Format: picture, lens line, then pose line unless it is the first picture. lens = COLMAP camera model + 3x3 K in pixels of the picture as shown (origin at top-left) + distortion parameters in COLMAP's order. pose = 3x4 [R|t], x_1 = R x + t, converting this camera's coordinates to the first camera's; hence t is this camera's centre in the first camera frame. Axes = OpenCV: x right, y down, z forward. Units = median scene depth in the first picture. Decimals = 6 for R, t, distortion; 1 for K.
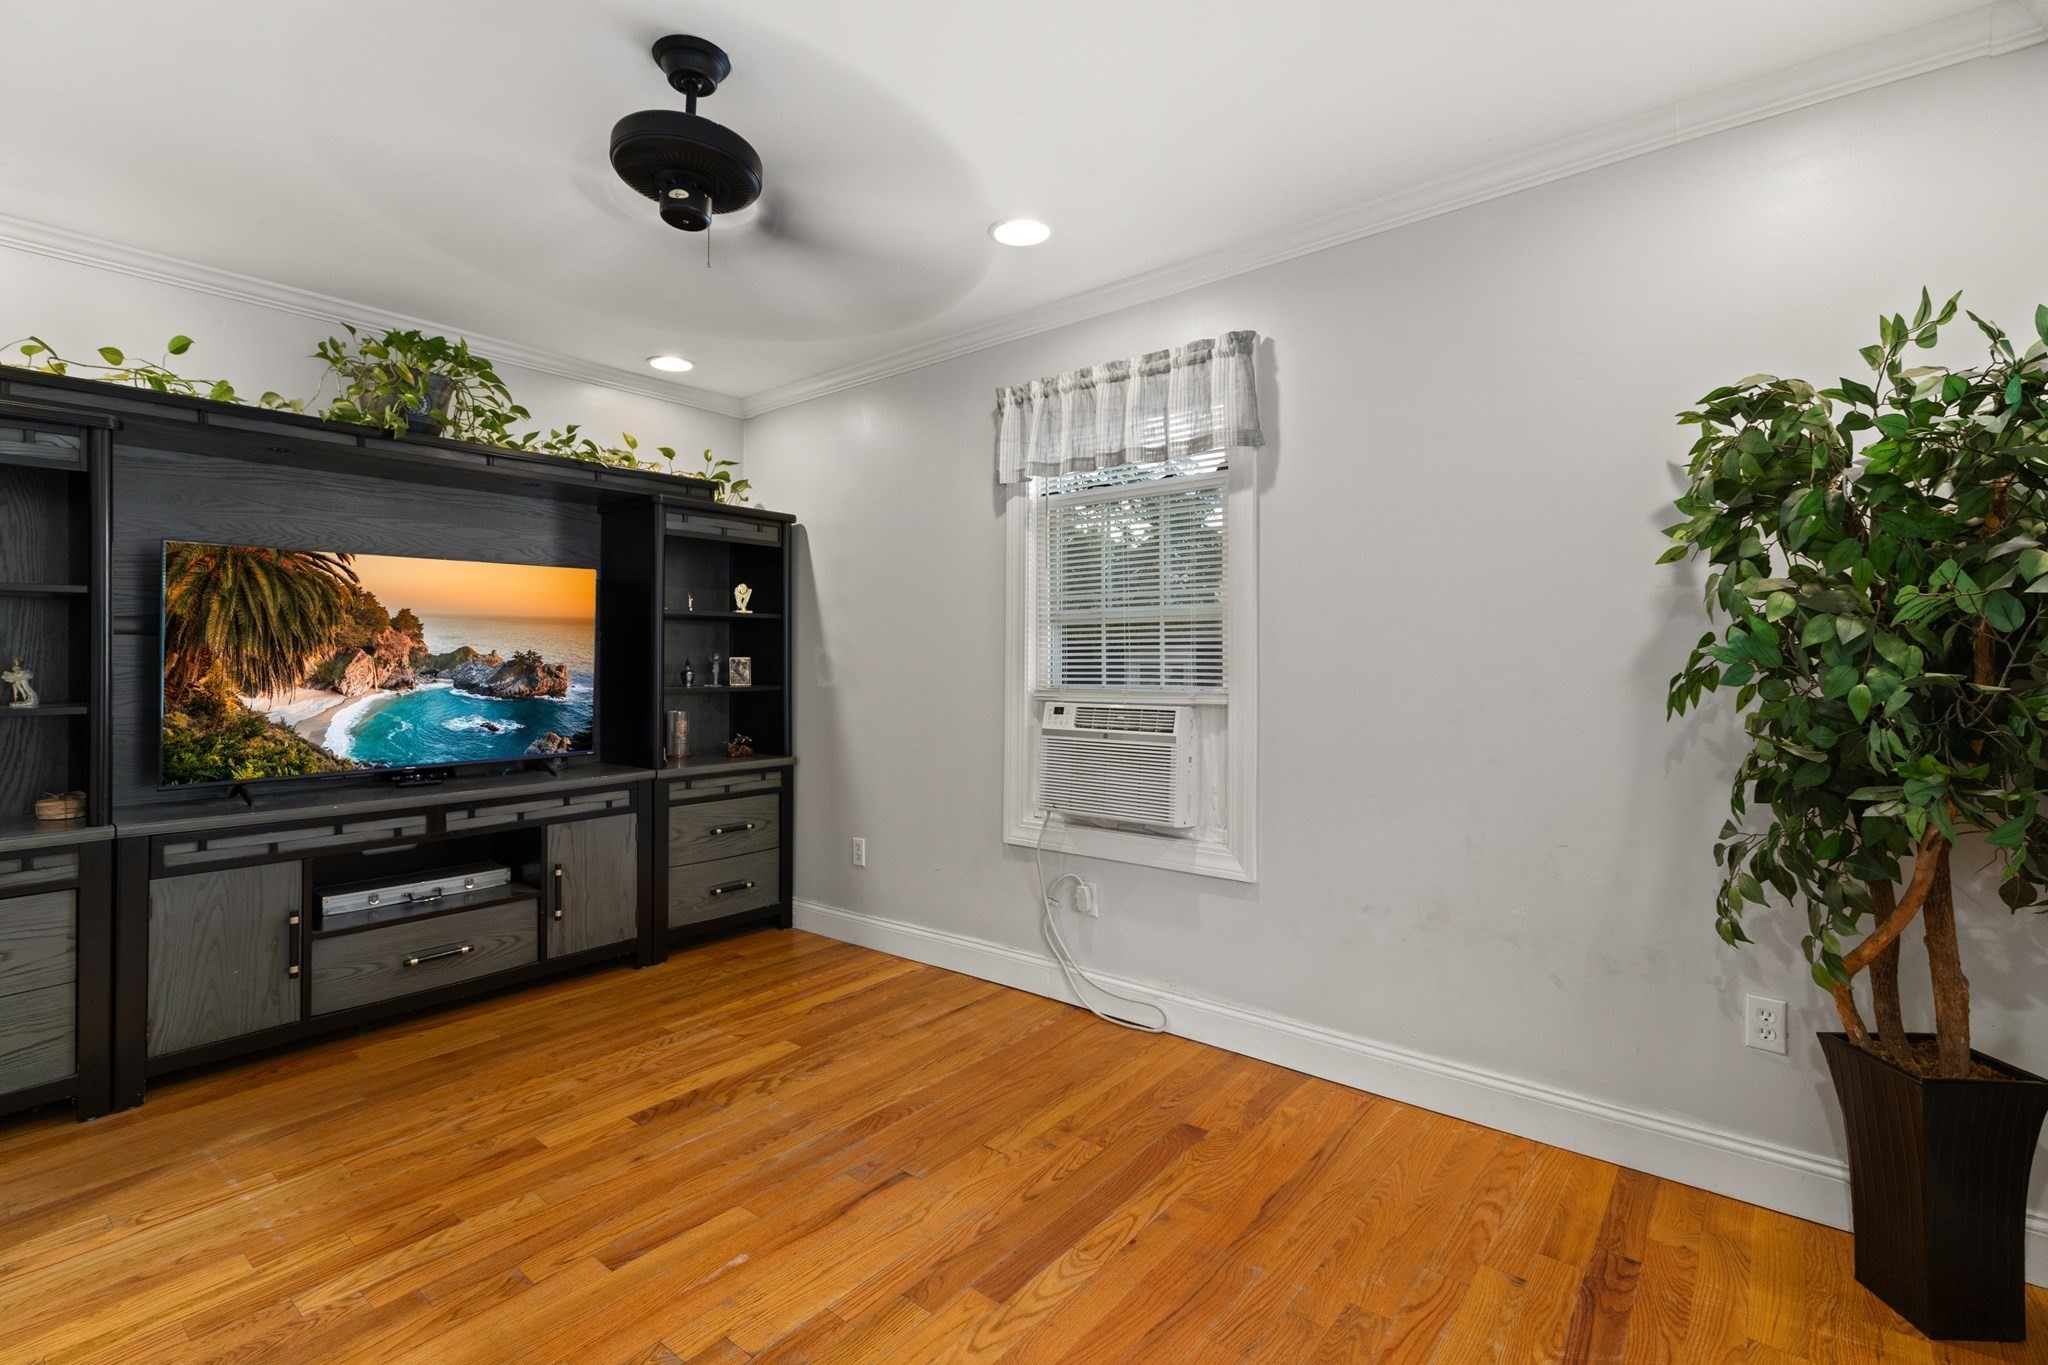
lens RADIAL K [[924.4, 0, 1027.1], [0, 924.4, 634.1], [0, 0, 1]] dist [0.002772, 0.000626]
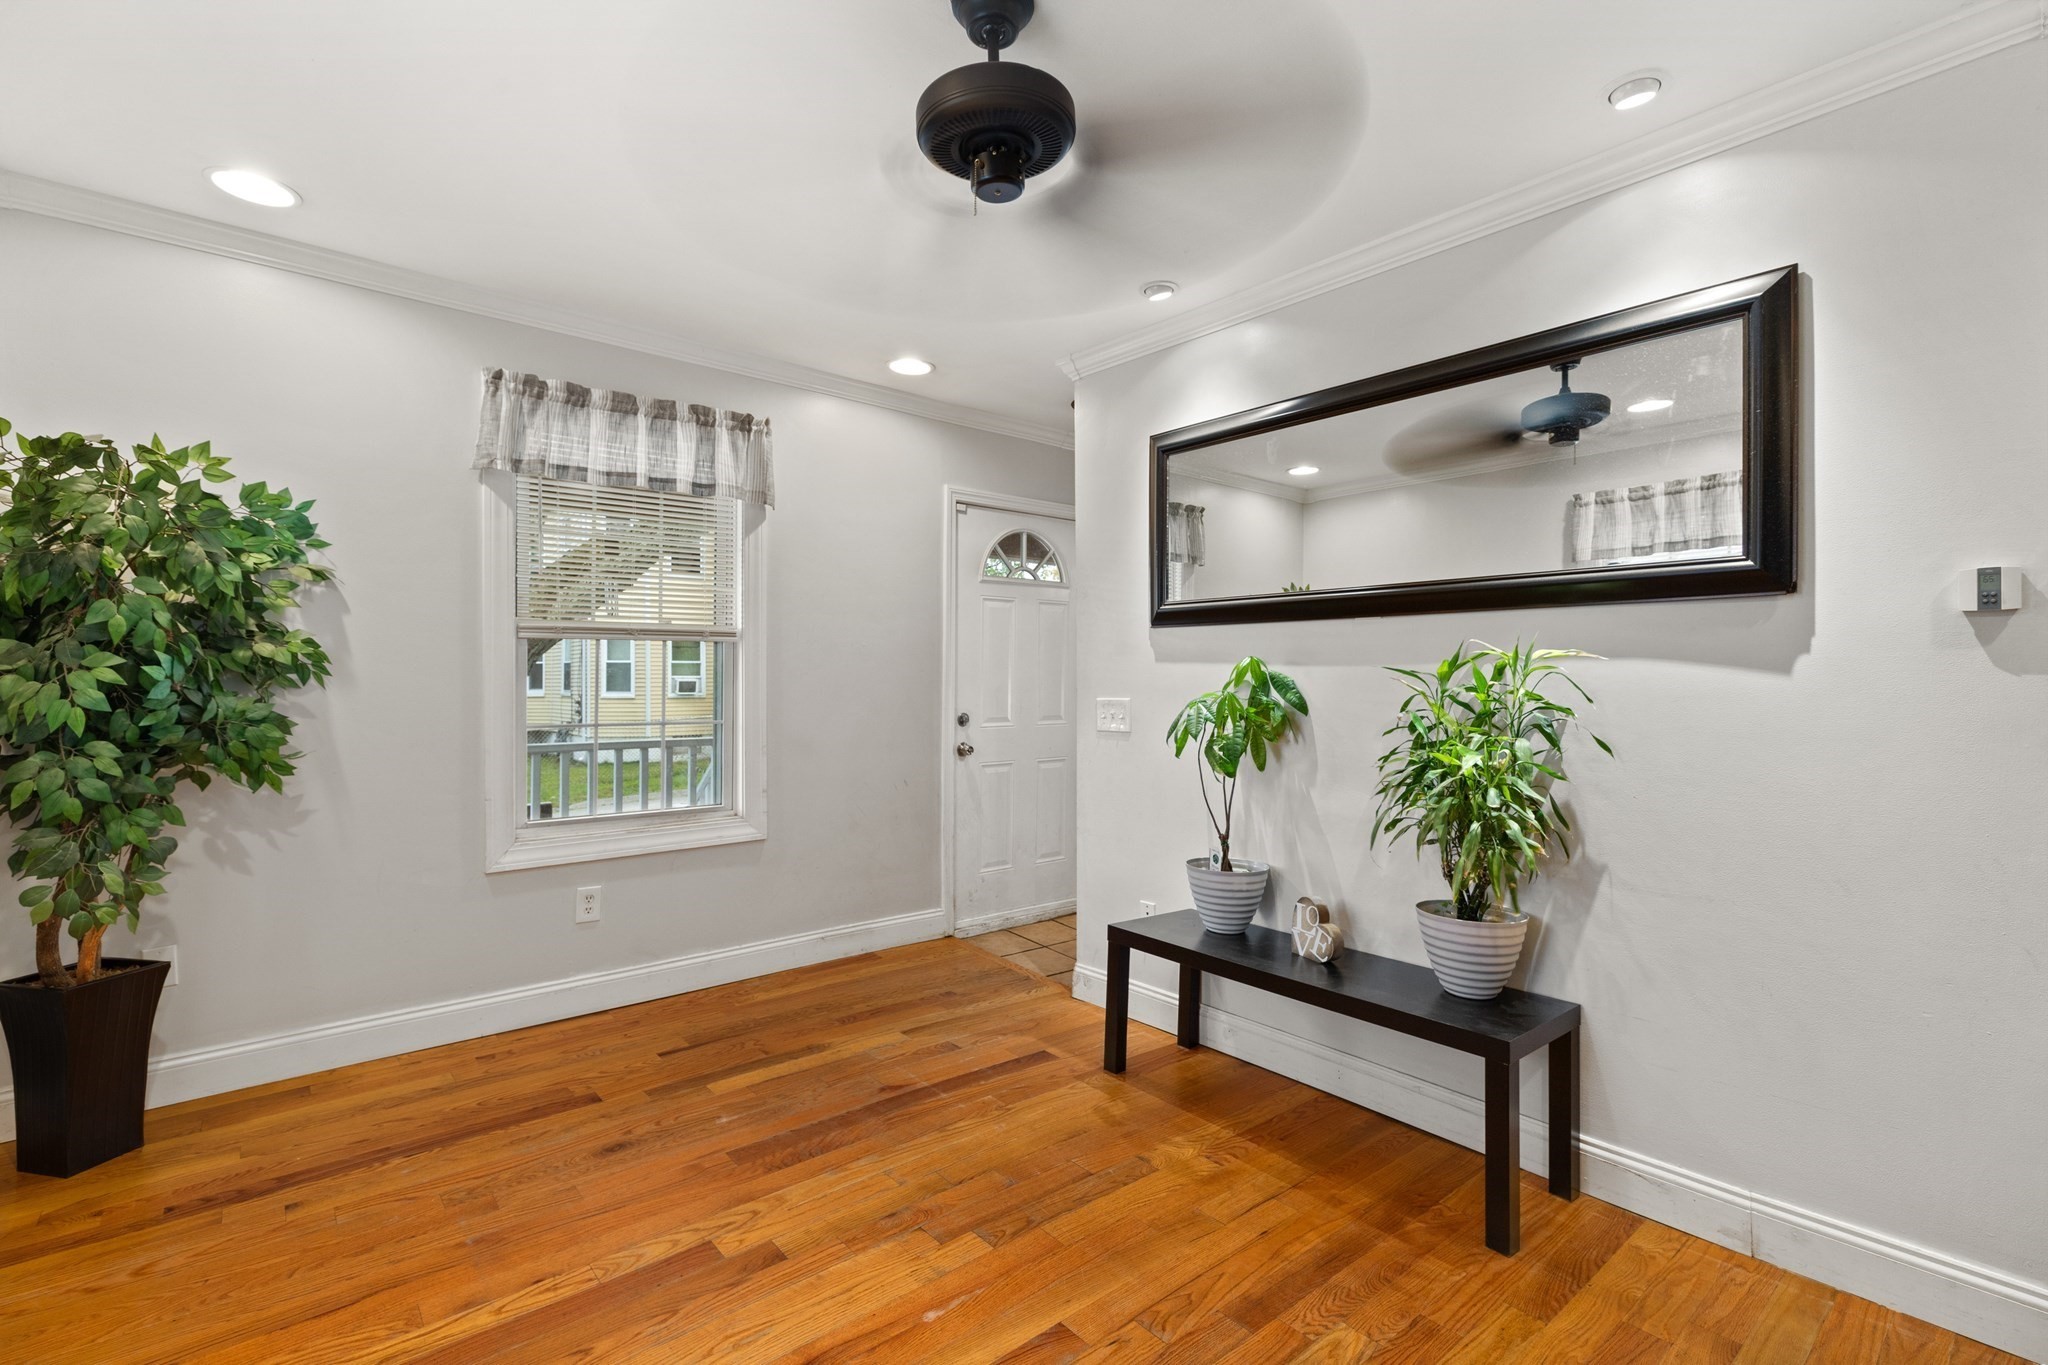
lens RADIAL K [[913.3, 0, 1021.5], [0, 913.3, 680.4], [0, 0, 1]] dist [0.005751, -0.000166]
pose [[-0.981238, -0.002191, 0.192790, -0.356680], [-0.008109, 0.999520, -0.029914, 0.035920], [-0.192632, -0.030916, -0.980784, 1.179583]]
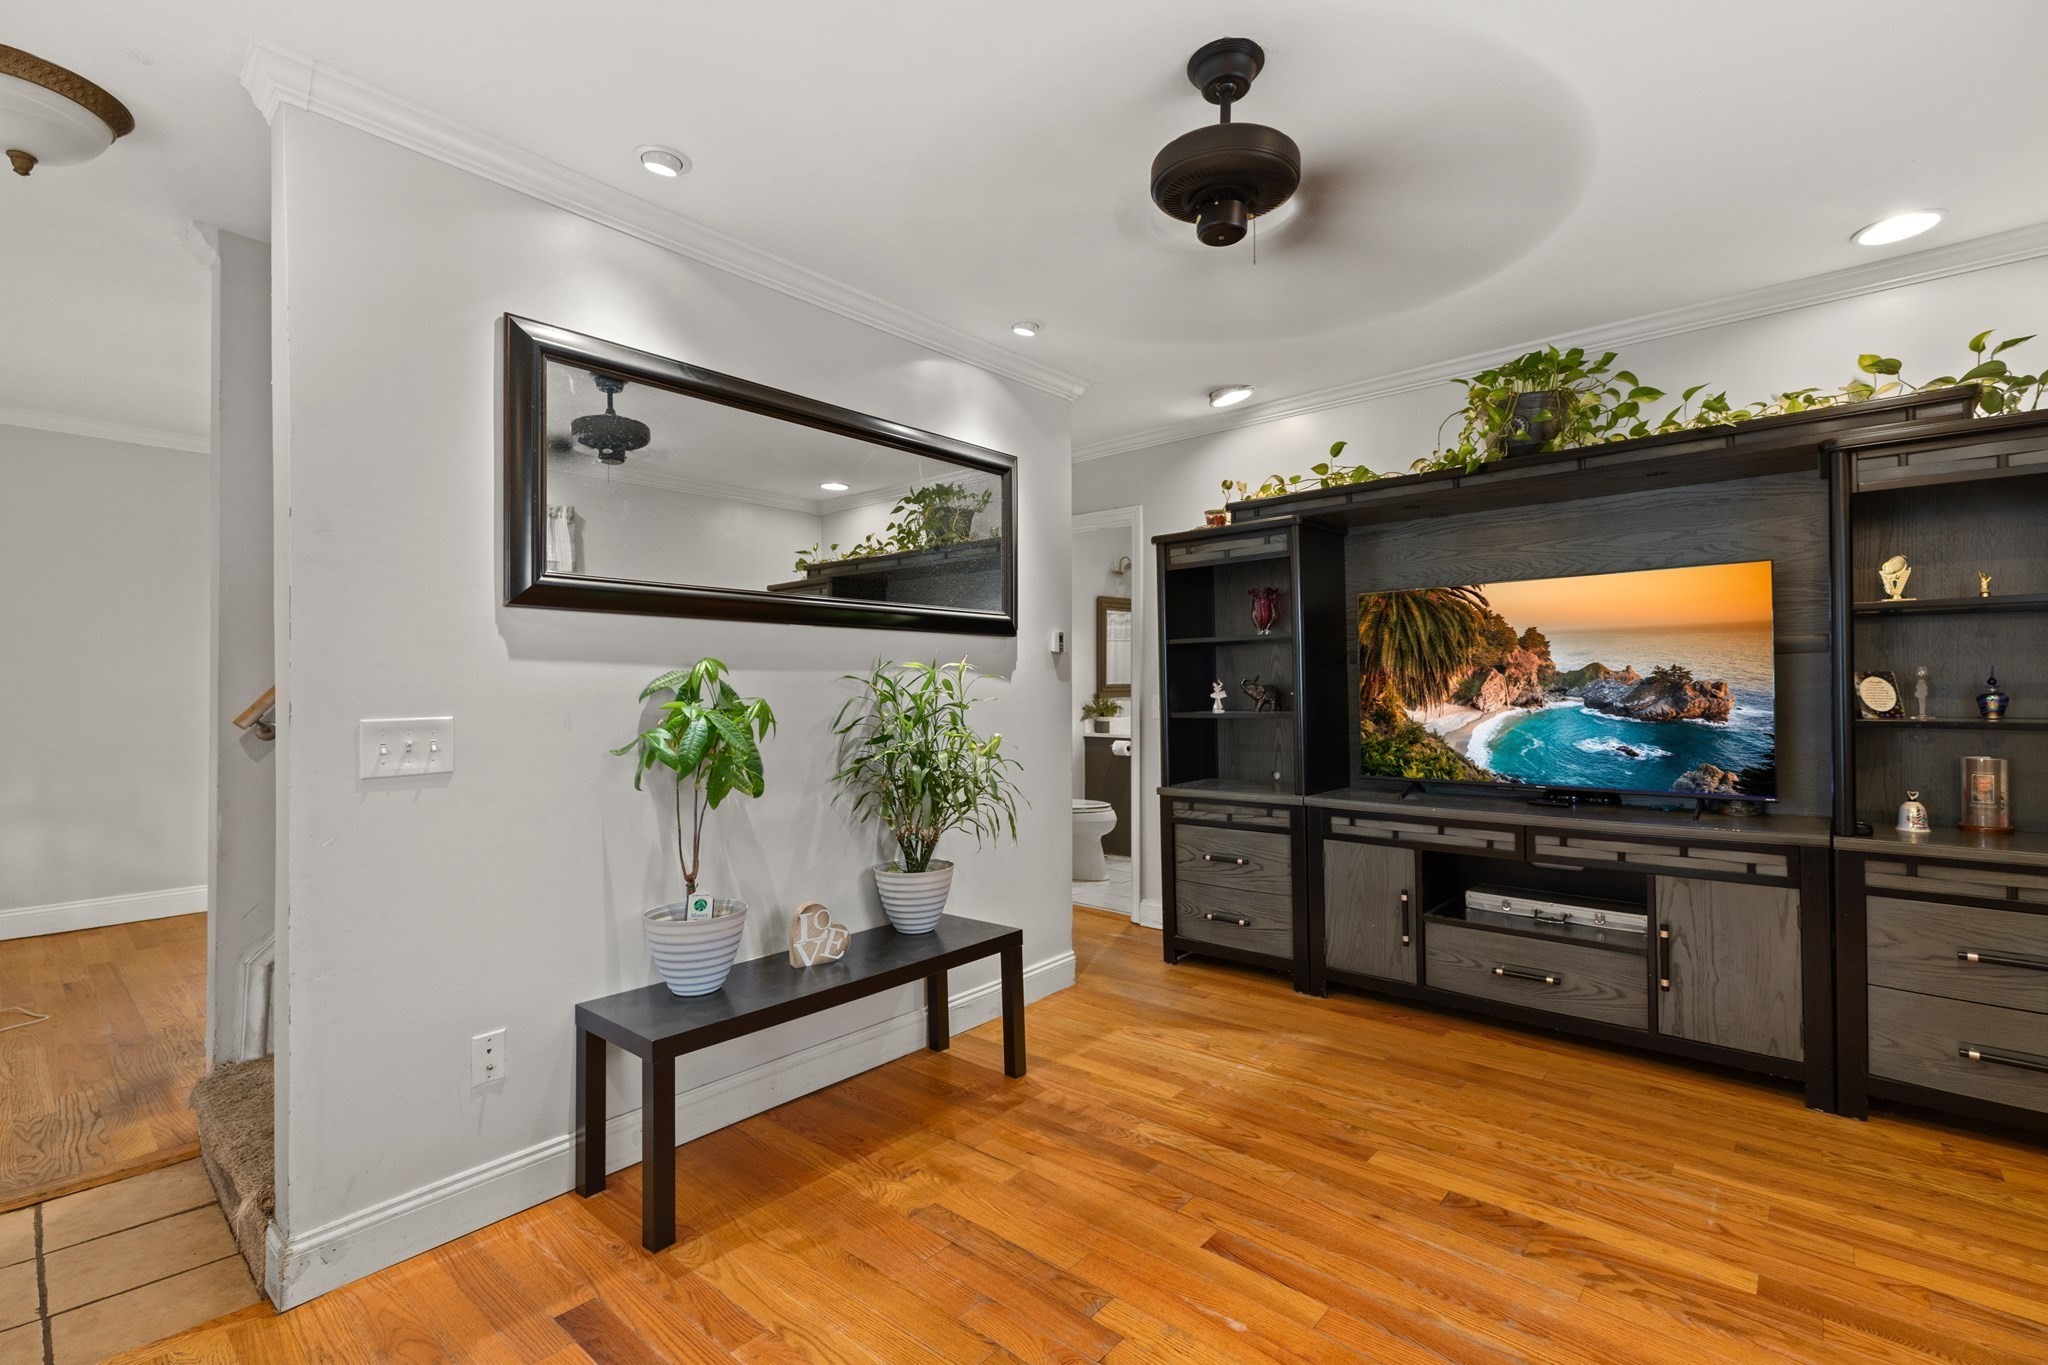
lens RADIAL K [[915.9, 0, 1011.2], [0, 915.9, 693.1], [0, 0, 1]] dist [0.002249, 0.000387]
pose [[-0.055135, 0.006401, -0.998458, 0.377457], [0.039073, 0.999227, 0.004248, 0.019317], [0.997714, -0.038779, -0.055342, 0.523143]]
